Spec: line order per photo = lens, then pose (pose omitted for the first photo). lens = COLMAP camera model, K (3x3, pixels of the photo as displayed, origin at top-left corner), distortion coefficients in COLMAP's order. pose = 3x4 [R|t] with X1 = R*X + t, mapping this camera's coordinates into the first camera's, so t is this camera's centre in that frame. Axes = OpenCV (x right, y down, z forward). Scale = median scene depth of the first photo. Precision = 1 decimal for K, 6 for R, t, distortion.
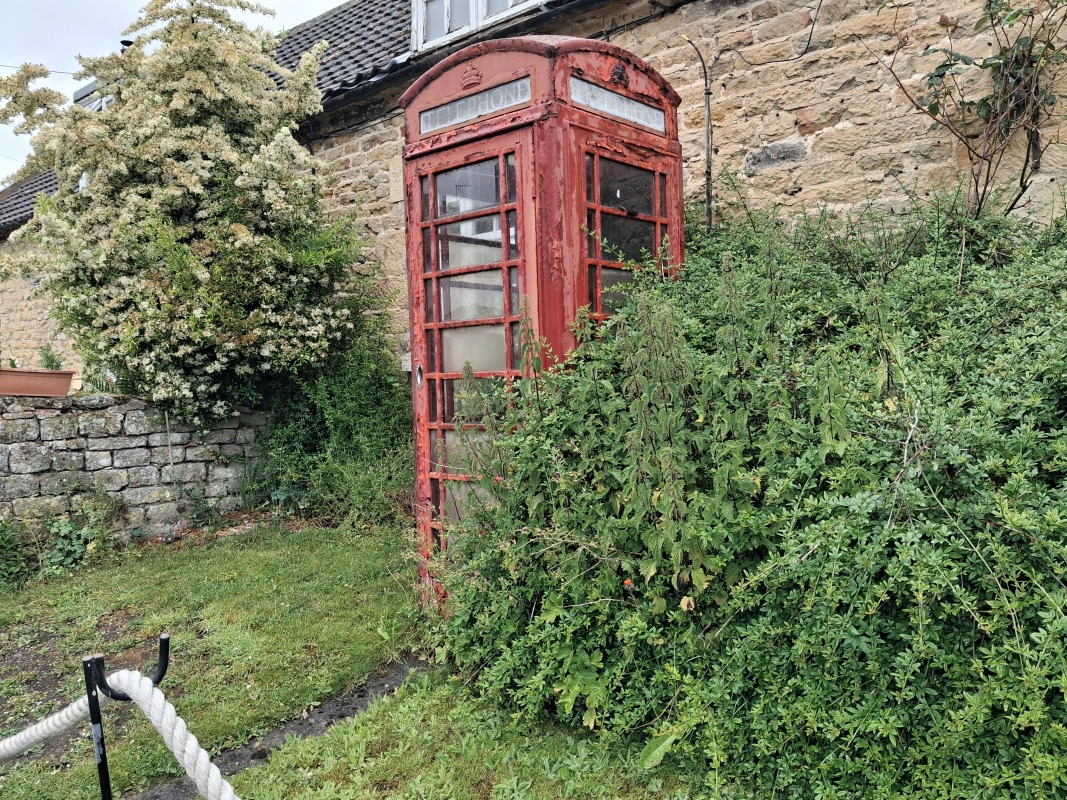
lens RADIAL K [[829.7, 0, 533.5], [0, 829.7, 400.0], [0, 0, 1]] dist [0.008876, -0.011755]
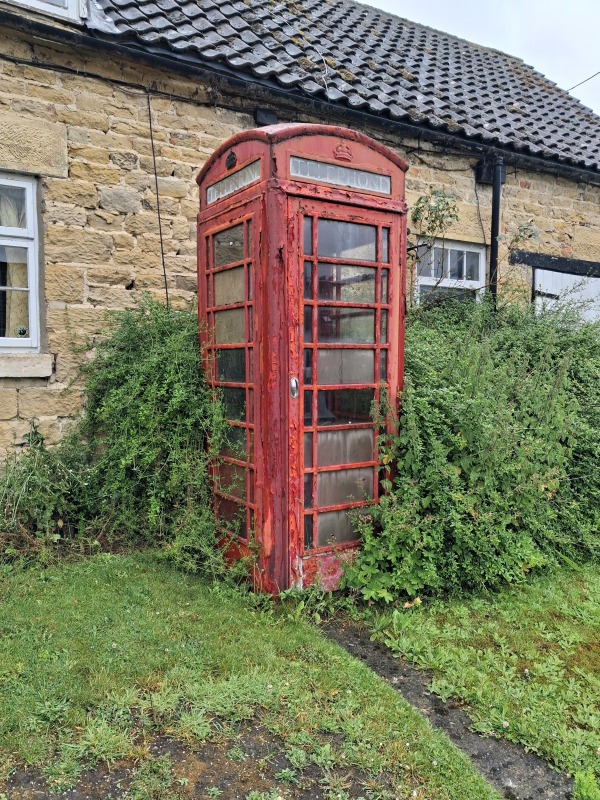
lens RADIAL K [[622.1, 0, 281.9], [0, 622.1, 411.4], [0, 0, 1]] dist [0.008876, -0.011755]
pose [[0.290986, -0.047599, 0.955542, -0.960583], [0.019028, 0.998852, 0.043962, -0.033920], [-0.956538, 0.005389, 0.291558, 0.759376]]
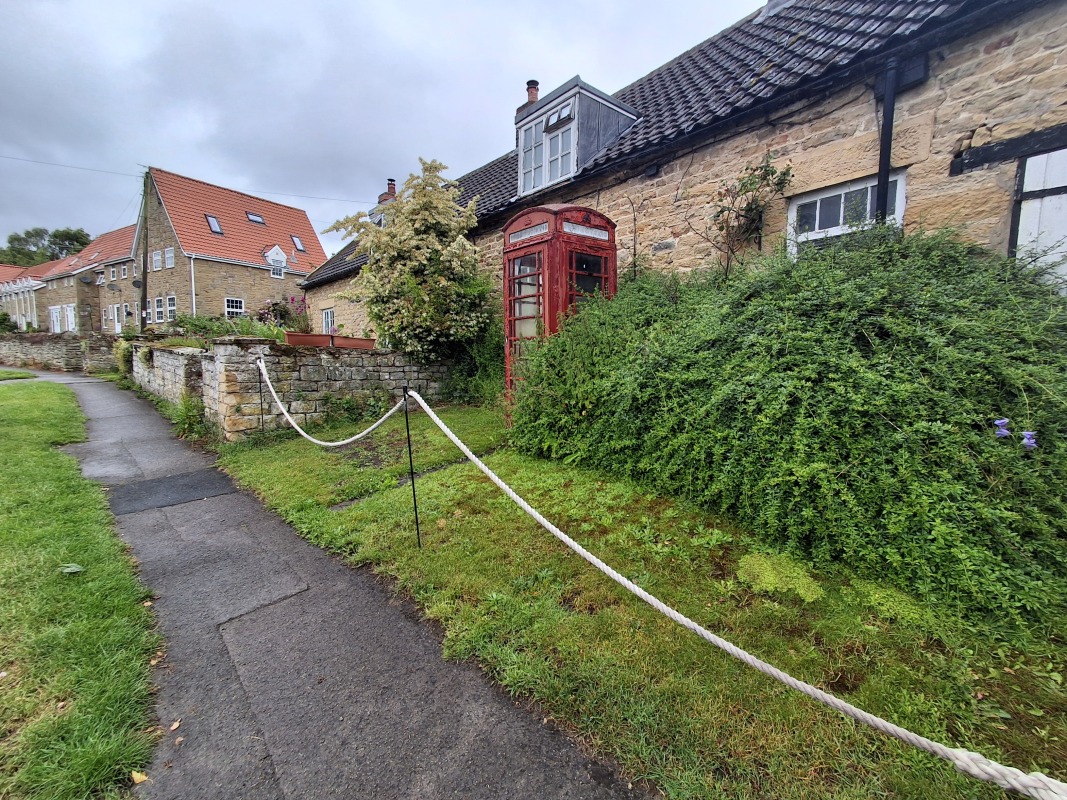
lens RADIAL K [[491.9, 0, 533.5], [0, 491.9, 400.0], [0, 0, 1]] dist [-0.000900, 0.000215]
pose [[0.986854, 0.032524, -0.158310, 0.186796], [-0.023636, 0.998054, 0.057706, 0.068990], [0.159878, -0.053205, 0.985702, -0.485182]]
